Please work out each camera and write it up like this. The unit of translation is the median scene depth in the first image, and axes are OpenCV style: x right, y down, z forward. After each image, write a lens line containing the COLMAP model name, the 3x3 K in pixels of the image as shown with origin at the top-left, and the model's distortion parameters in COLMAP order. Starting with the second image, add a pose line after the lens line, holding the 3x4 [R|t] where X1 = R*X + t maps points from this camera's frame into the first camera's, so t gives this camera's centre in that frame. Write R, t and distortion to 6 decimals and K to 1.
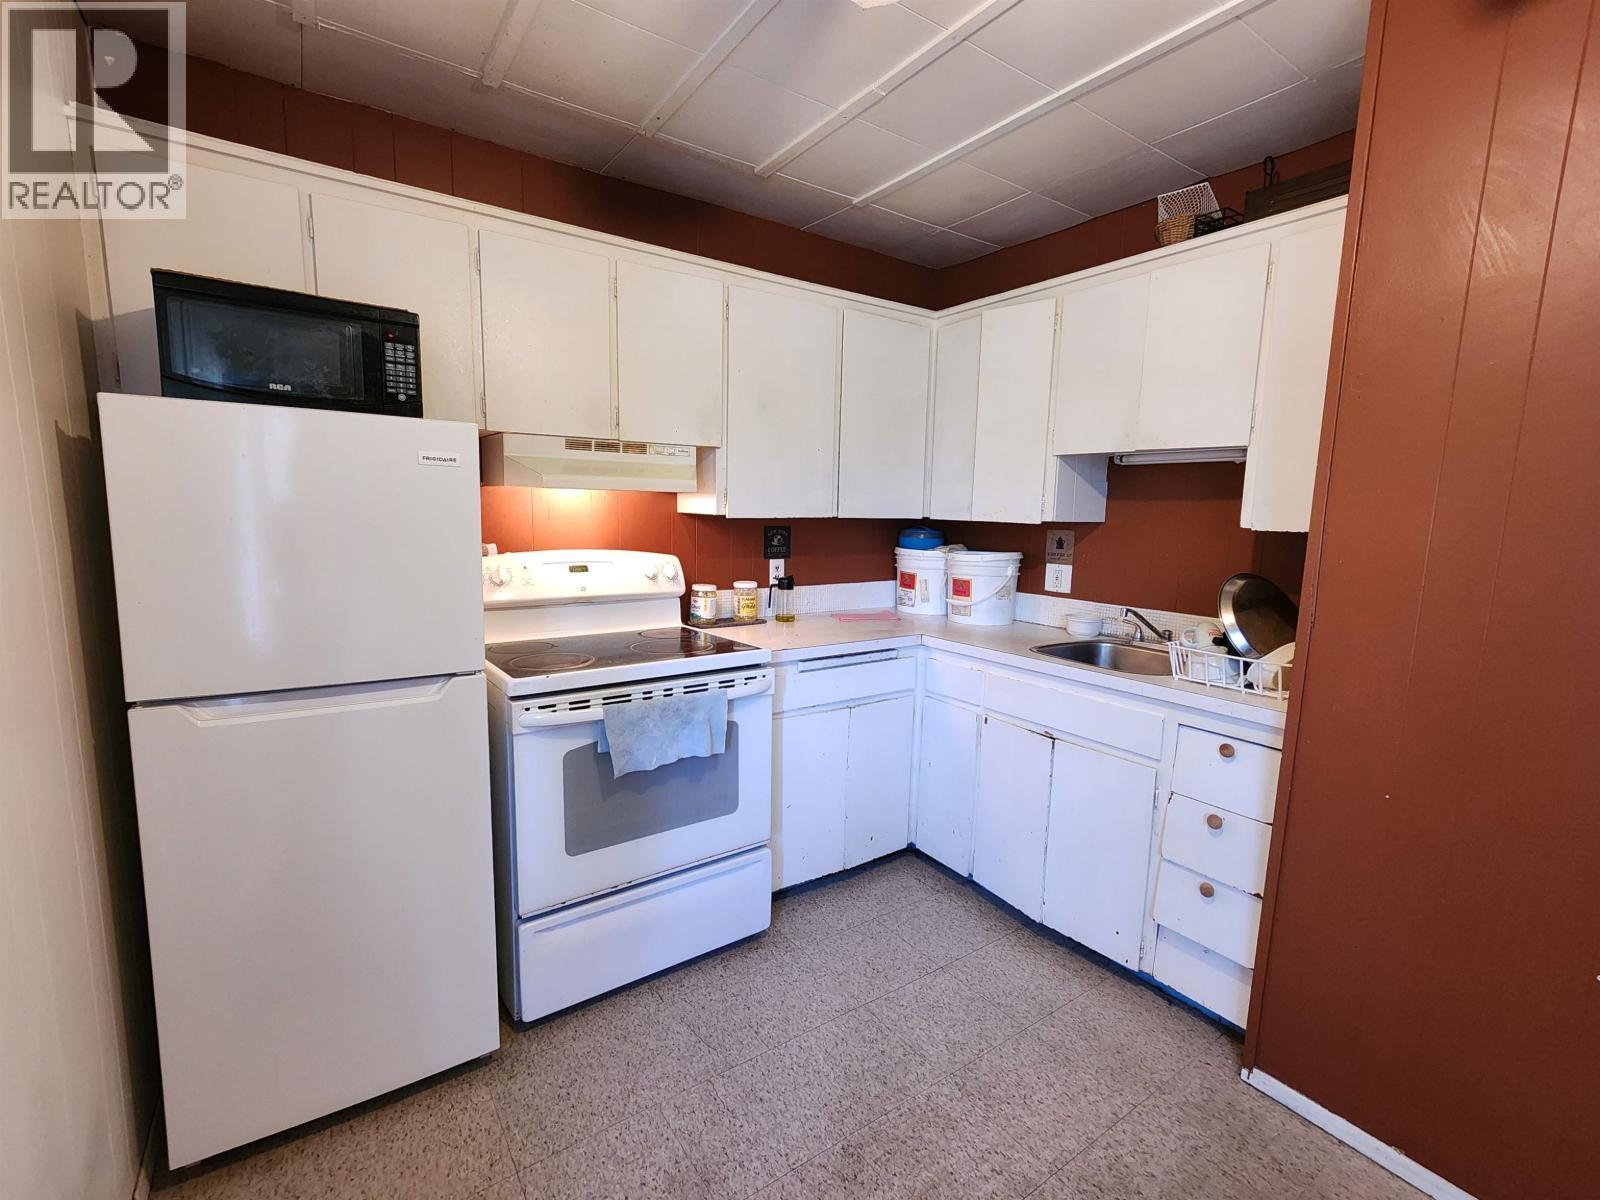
lens RADIAL K [[715.6, 0, 800.0], [0, 715.6, 600.0], [0, 0, 1]] dist [0.001527, 0.000450]
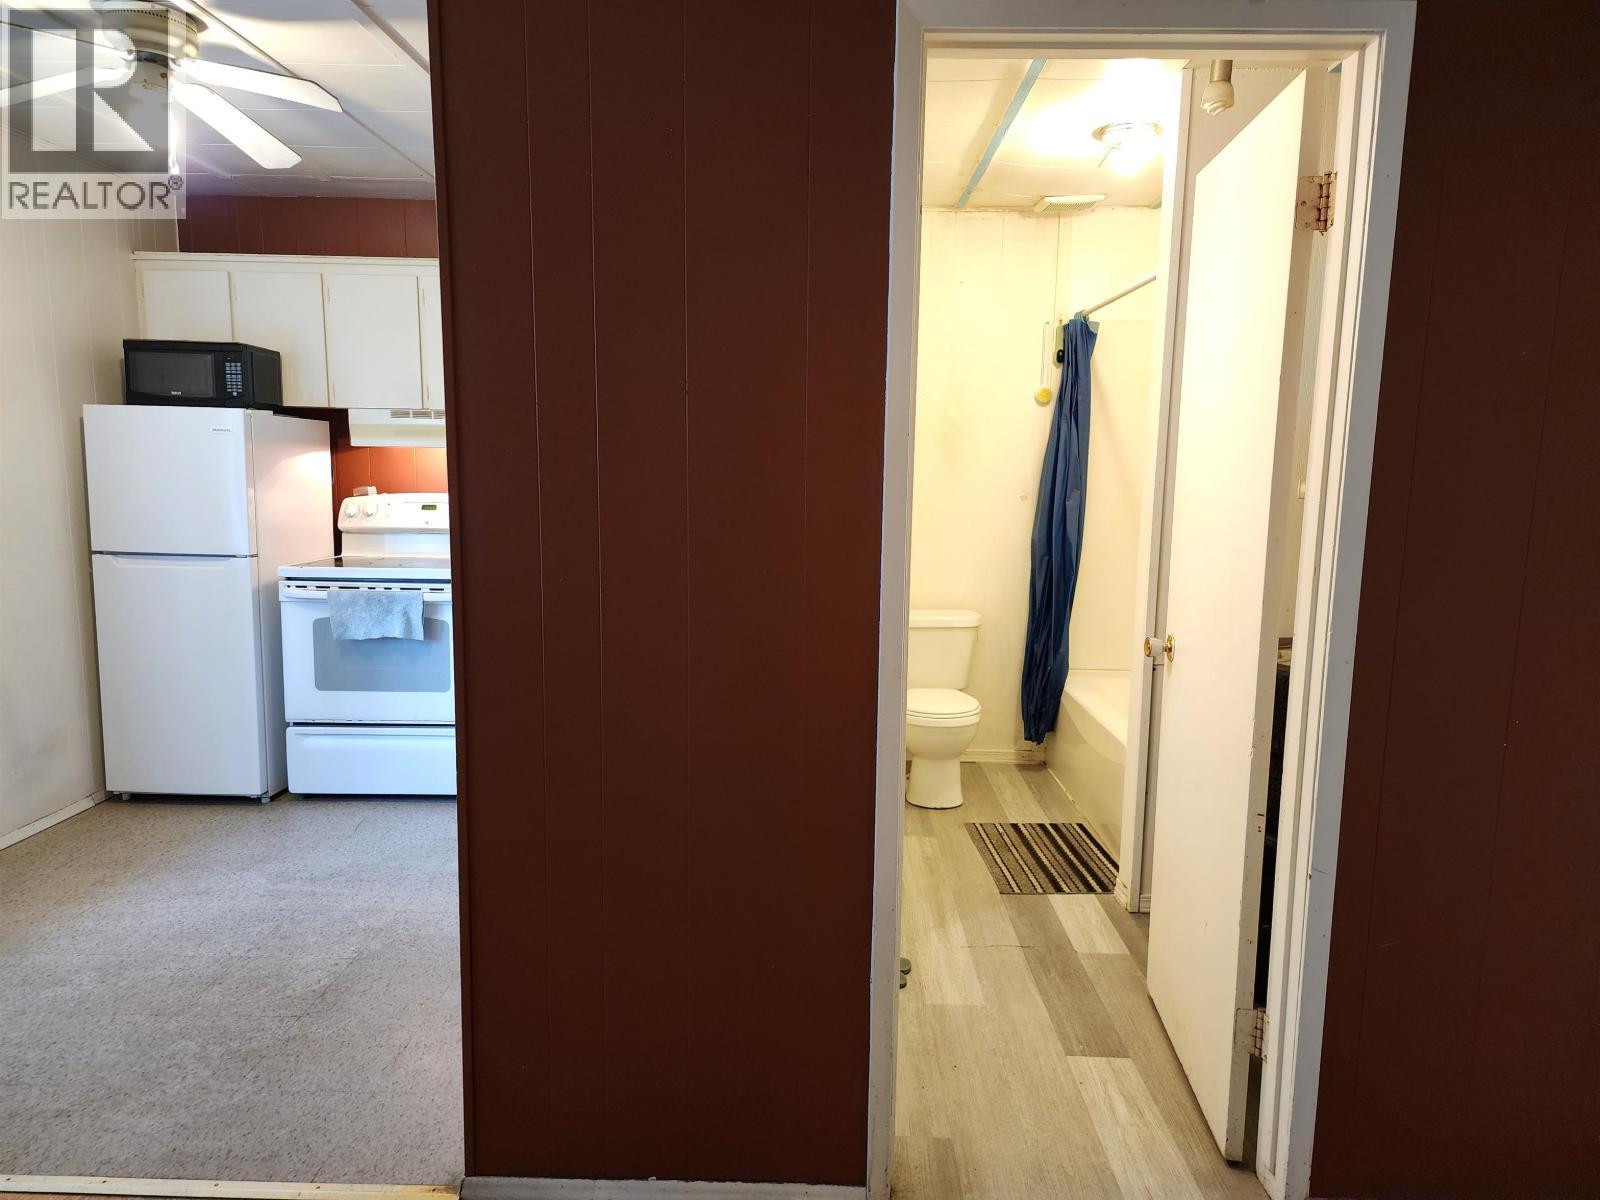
lens RADIAL K [[1041.1, 0, 800.0], [0, 1041.1, 600.0], [0, 0, 1]] dist [0.001331, 0.000891]
pose [[0.828786, 0.069177, -0.555273, 1.767629], [-0.074080, 0.997159, 0.013658, 0.065715], [0.554641, 0.029815, 0.831556, -0.269839]]
